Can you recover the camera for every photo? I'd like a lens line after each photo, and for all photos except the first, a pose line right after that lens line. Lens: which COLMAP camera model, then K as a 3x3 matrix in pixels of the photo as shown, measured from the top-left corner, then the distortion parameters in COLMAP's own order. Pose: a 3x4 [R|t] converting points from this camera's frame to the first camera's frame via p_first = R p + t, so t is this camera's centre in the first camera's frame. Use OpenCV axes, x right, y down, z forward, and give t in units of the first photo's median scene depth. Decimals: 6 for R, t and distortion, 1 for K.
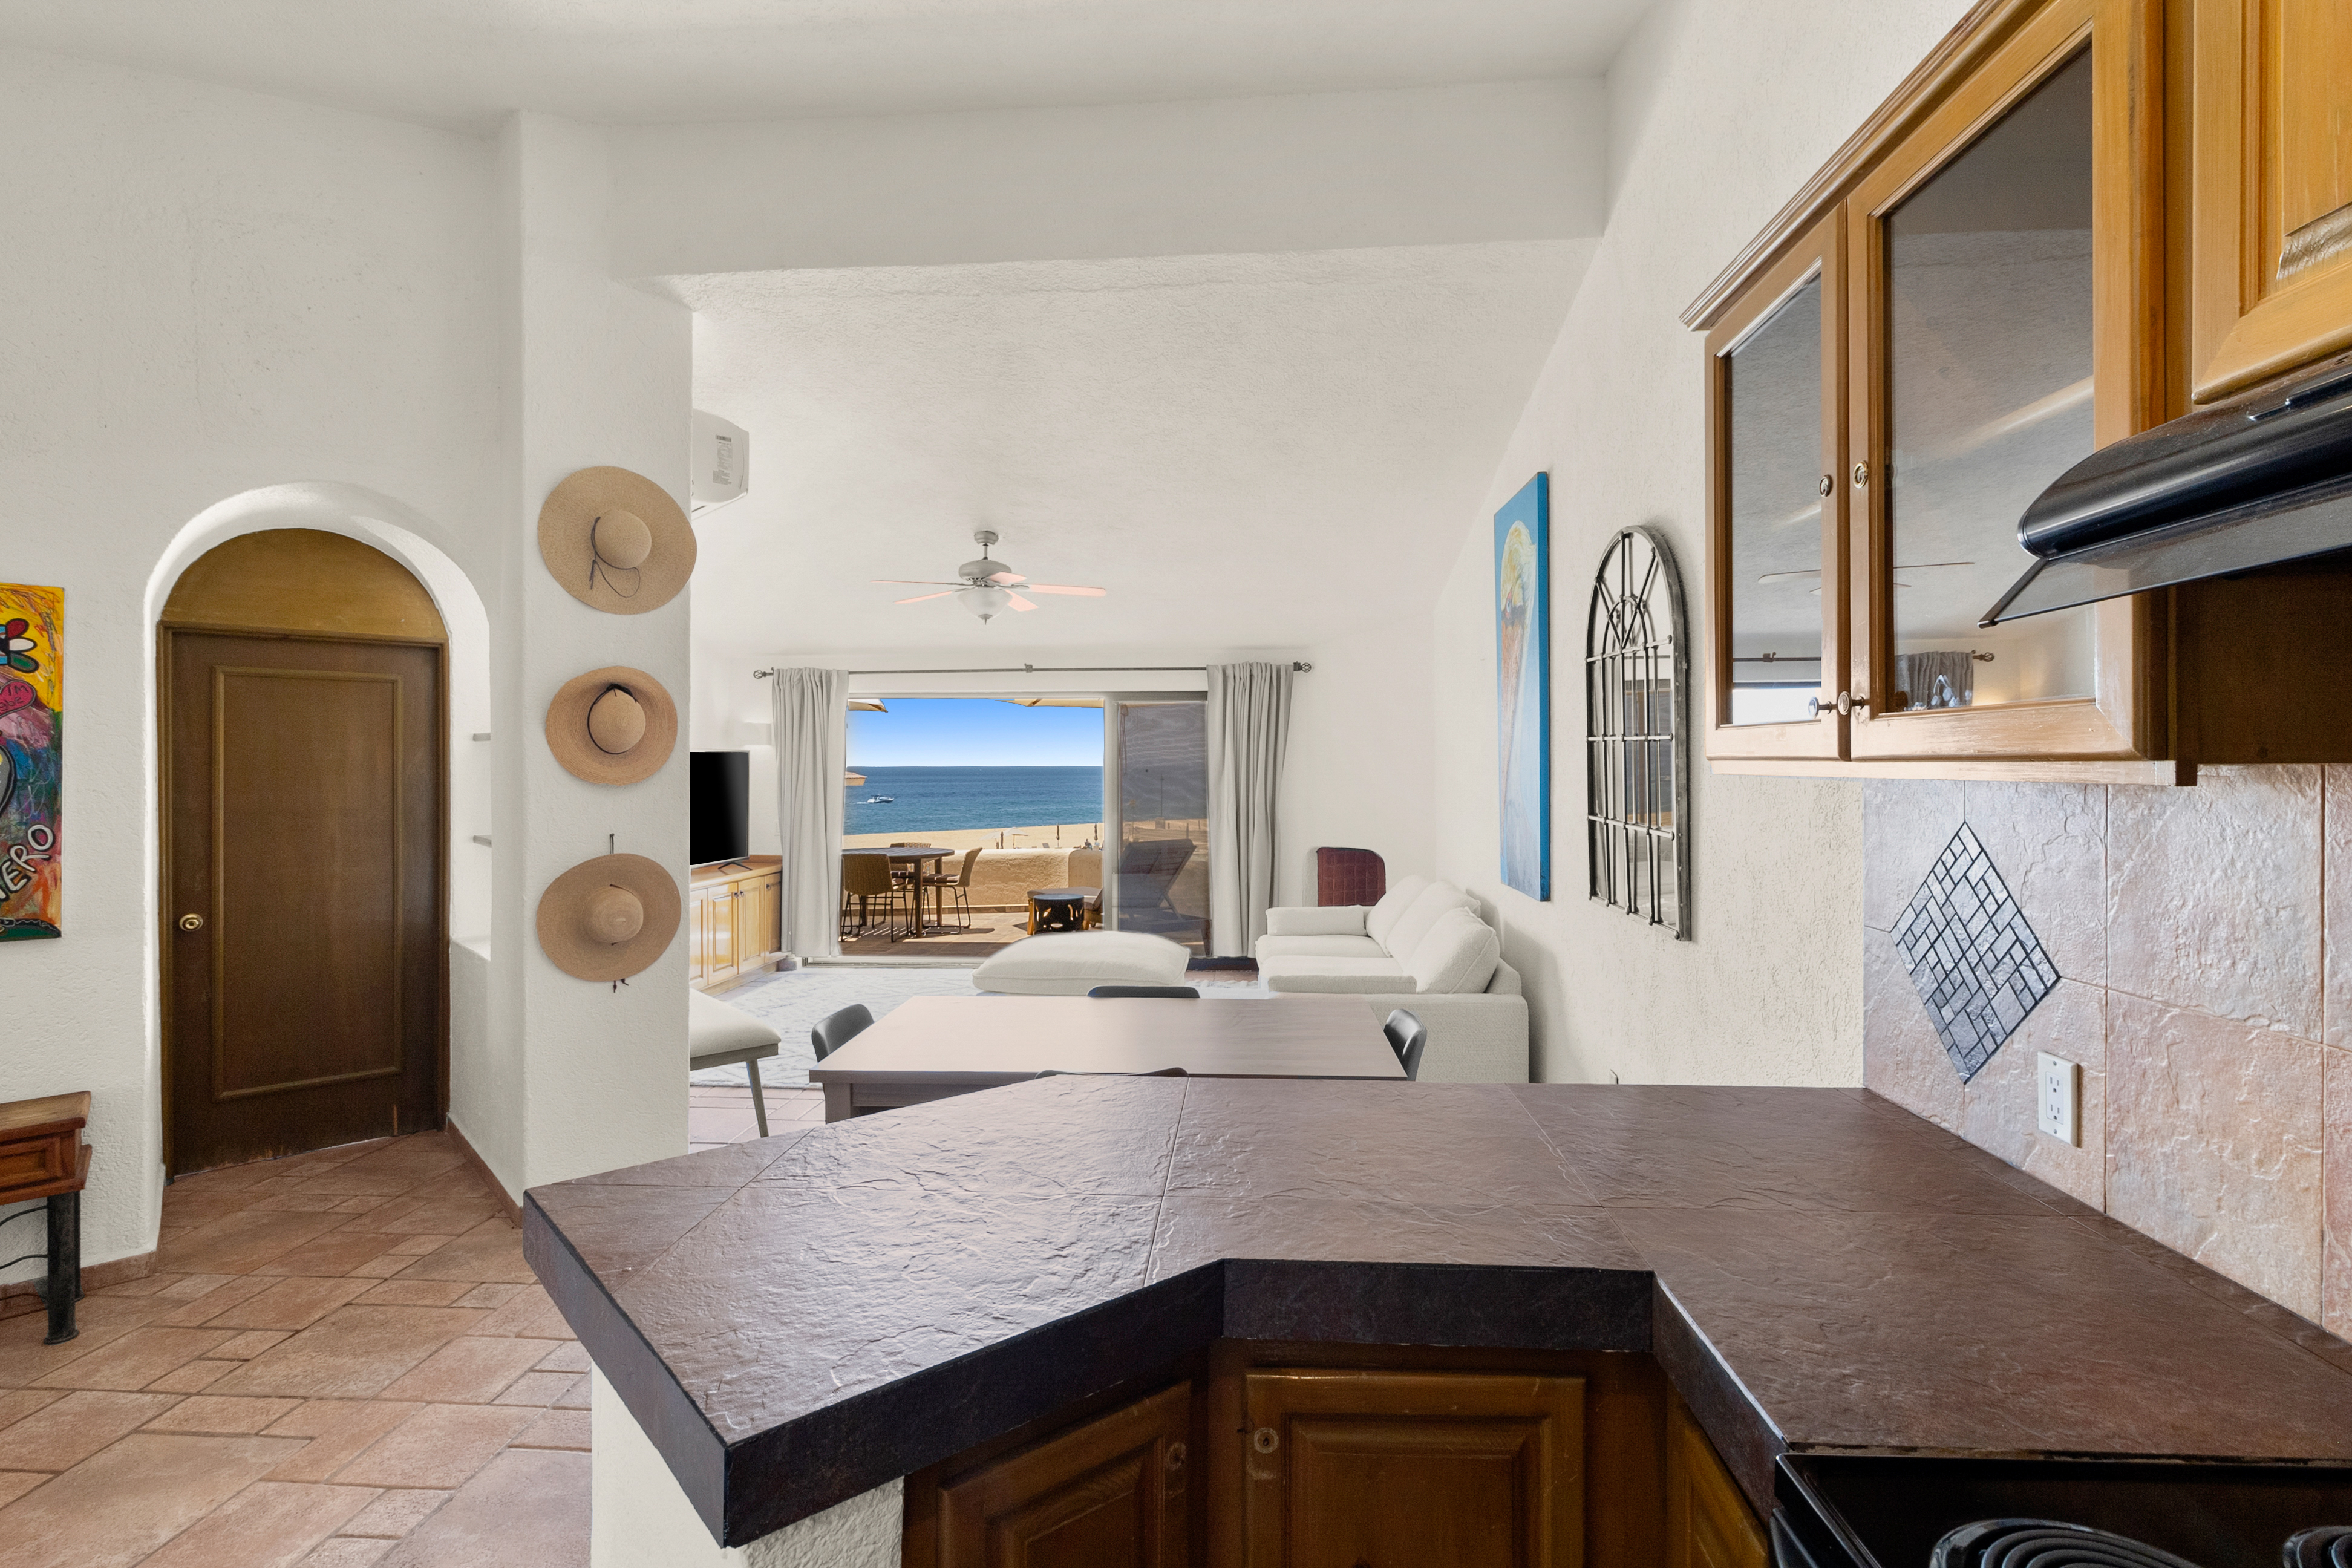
lens RADIAL K [[1087.4, 0, 1169.3], [0, 1087.4, 761.1], [0, 0, 1]] dist [-0.000363, 0.000911]
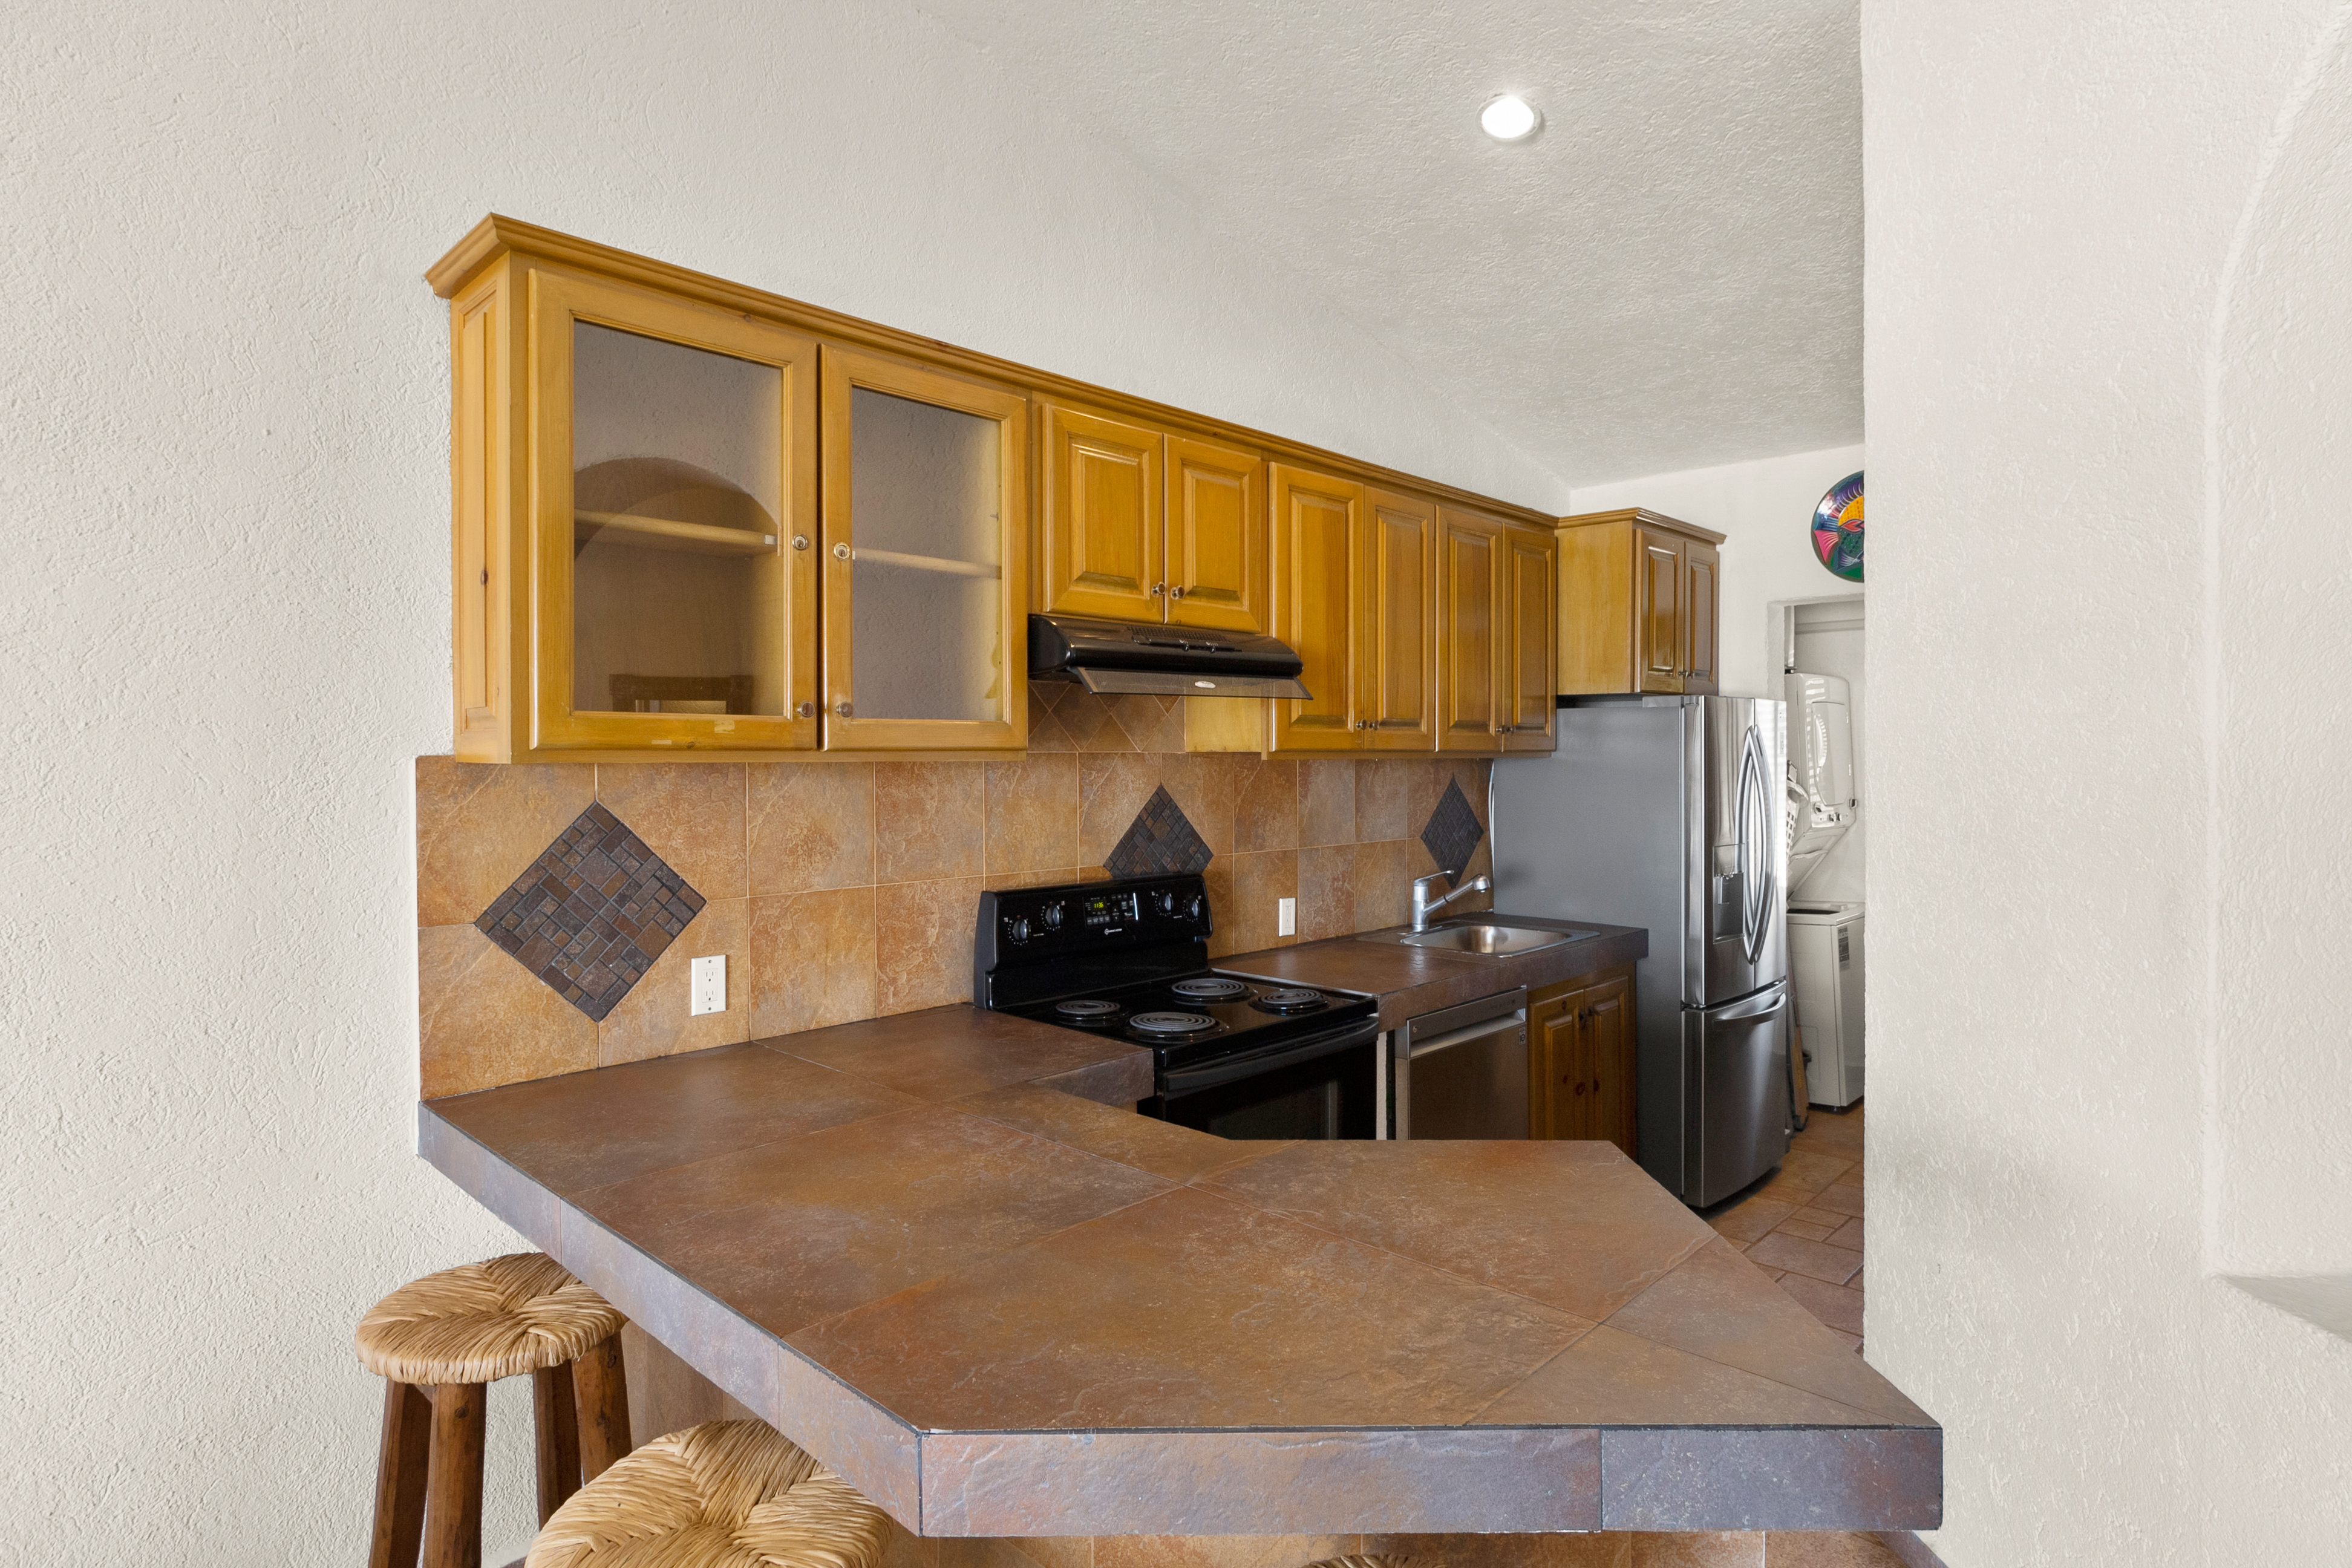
lens RADIAL K [[1242.4, 0, 1189.8], [0, 1242.4, 769.5], [0, 0, 1]] dist [0.000151, -0.000149]
pose [[-0.772577, -0.002406, 0.634917, -0.132954], [0.003431, 0.999962, 0.007964, 0.002359], [-0.634912, 0.008331, -0.772540, 0.344248]]
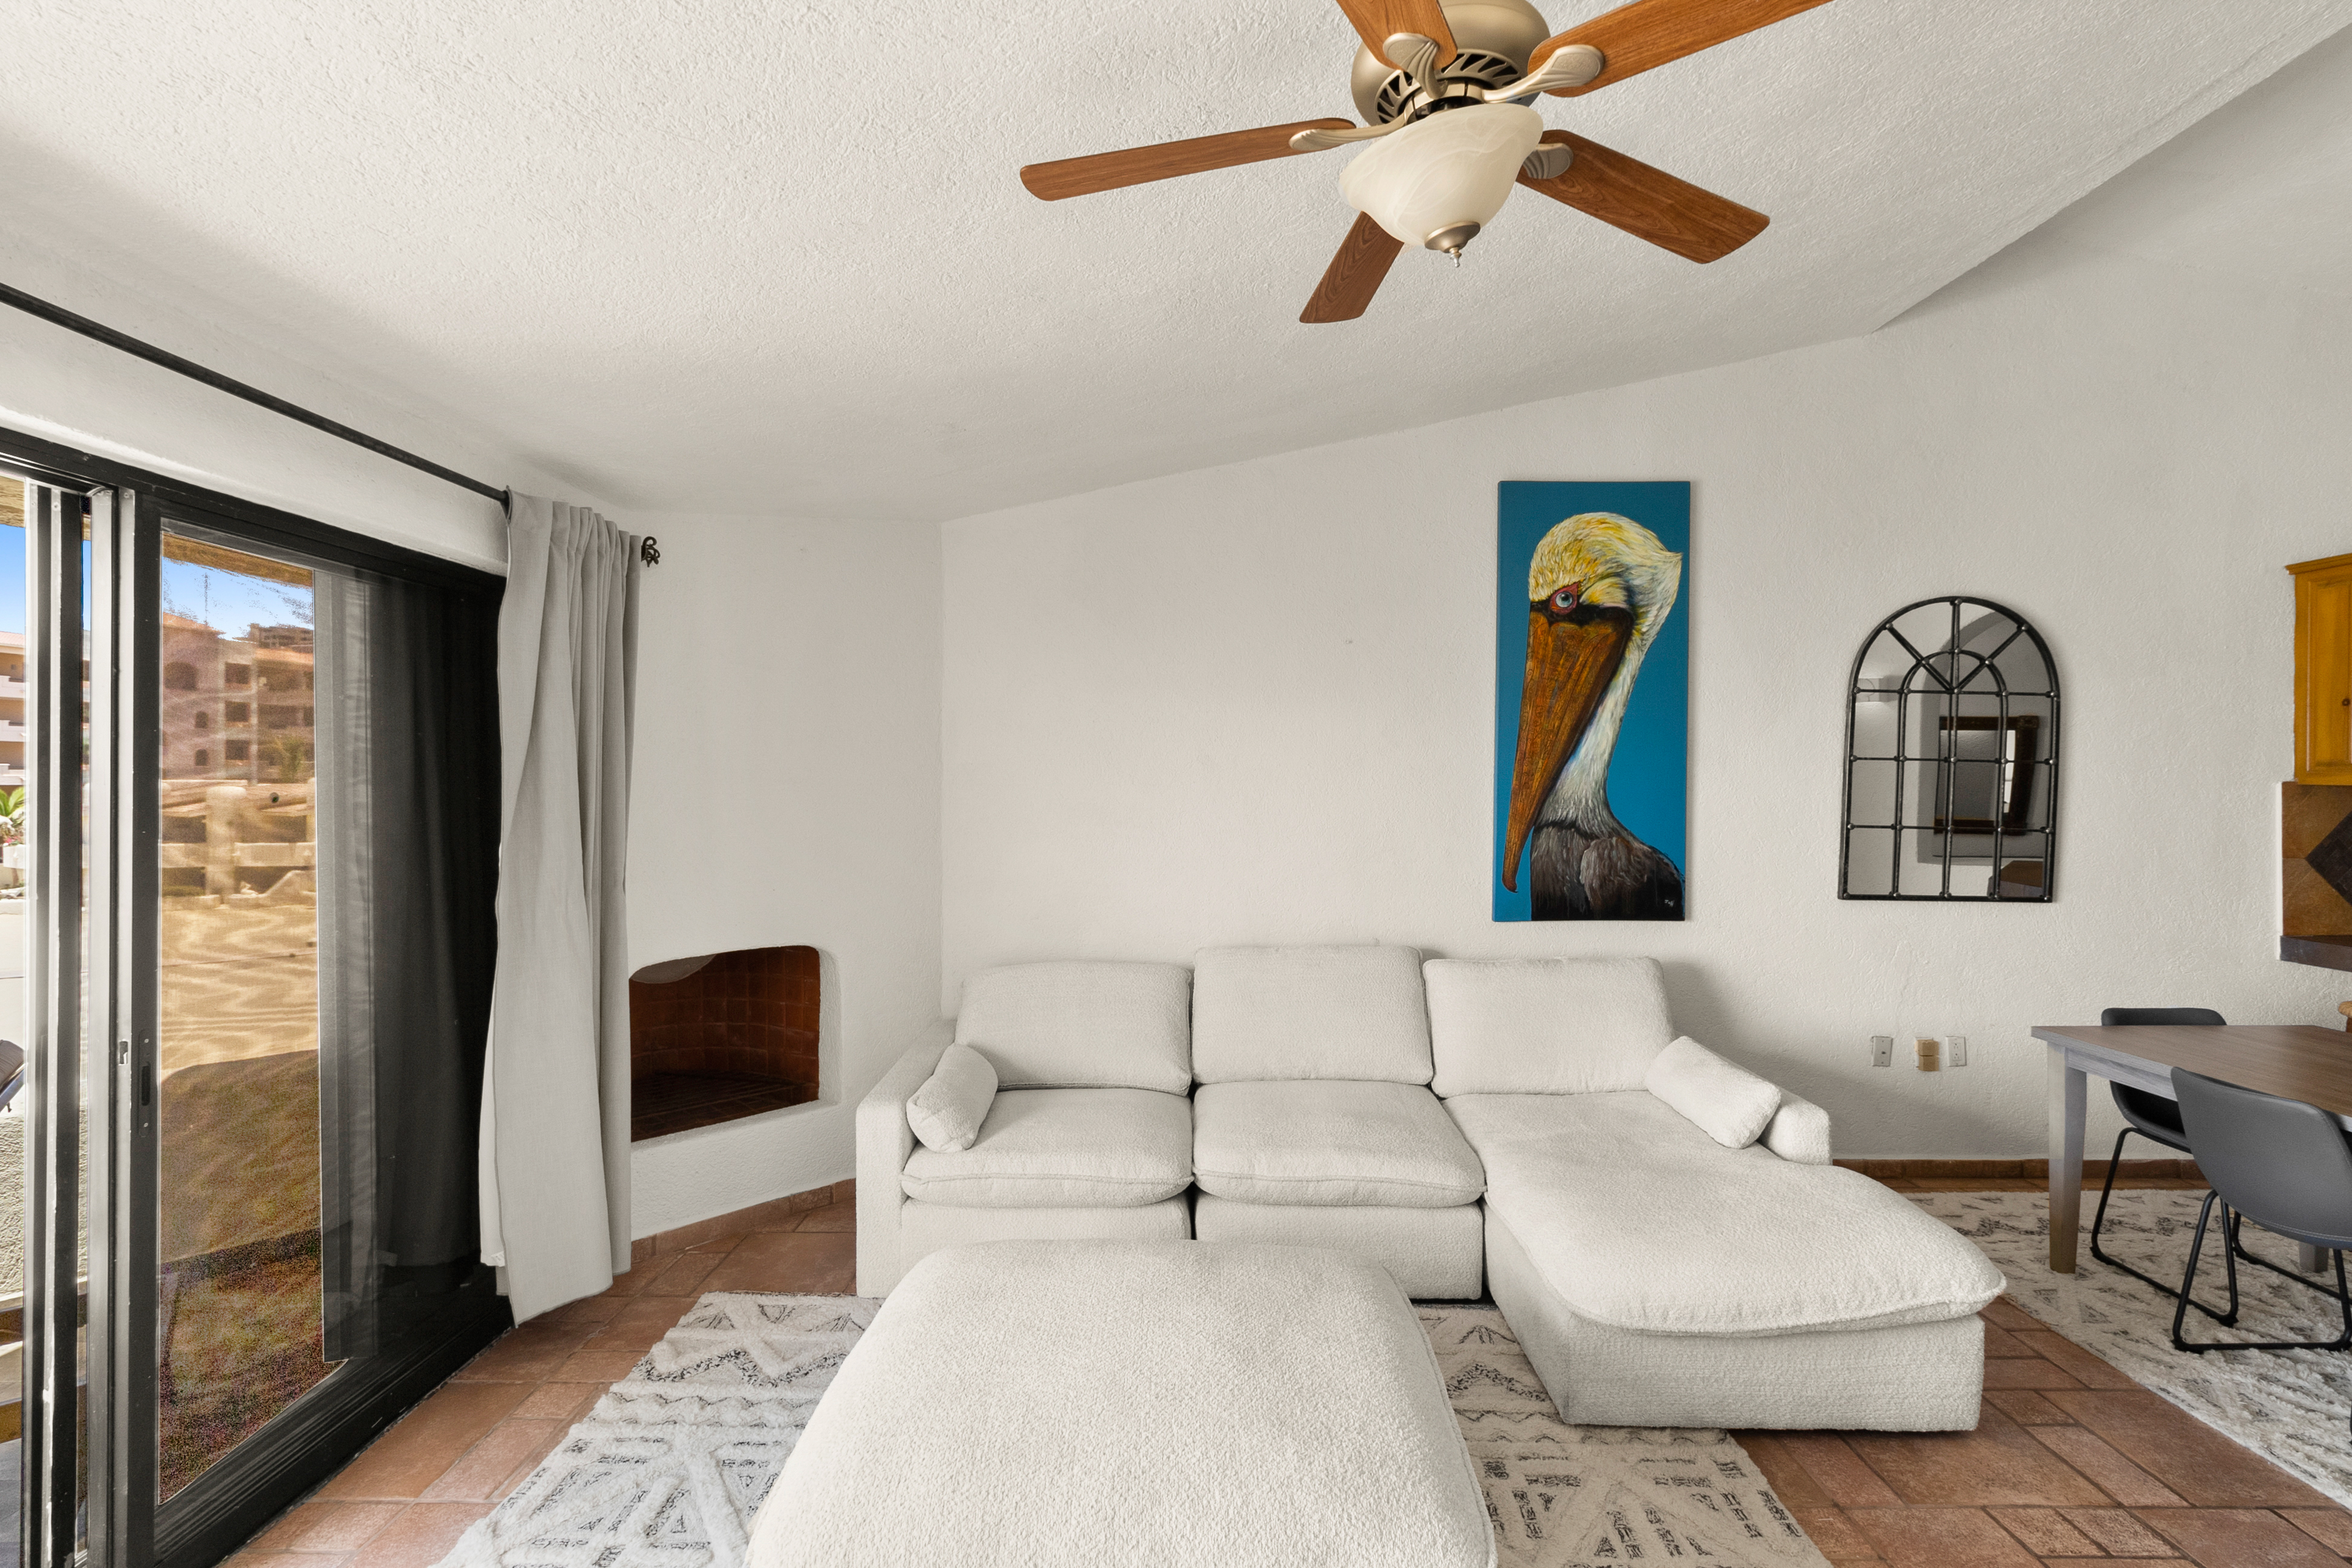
lens RADIAL K [[1085.0, 0, 1176.0], [0, 1085.0, 784.0], [0, 0, 1]] dist [-0.011477, -0.000299]
pose [[-0.053272, 0.005156, 0.998567, -0.320668], [-0.005138, 0.999972, -0.005437, 0.007551], [-0.998567, -0.005420, -0.053244, 0.798946]]
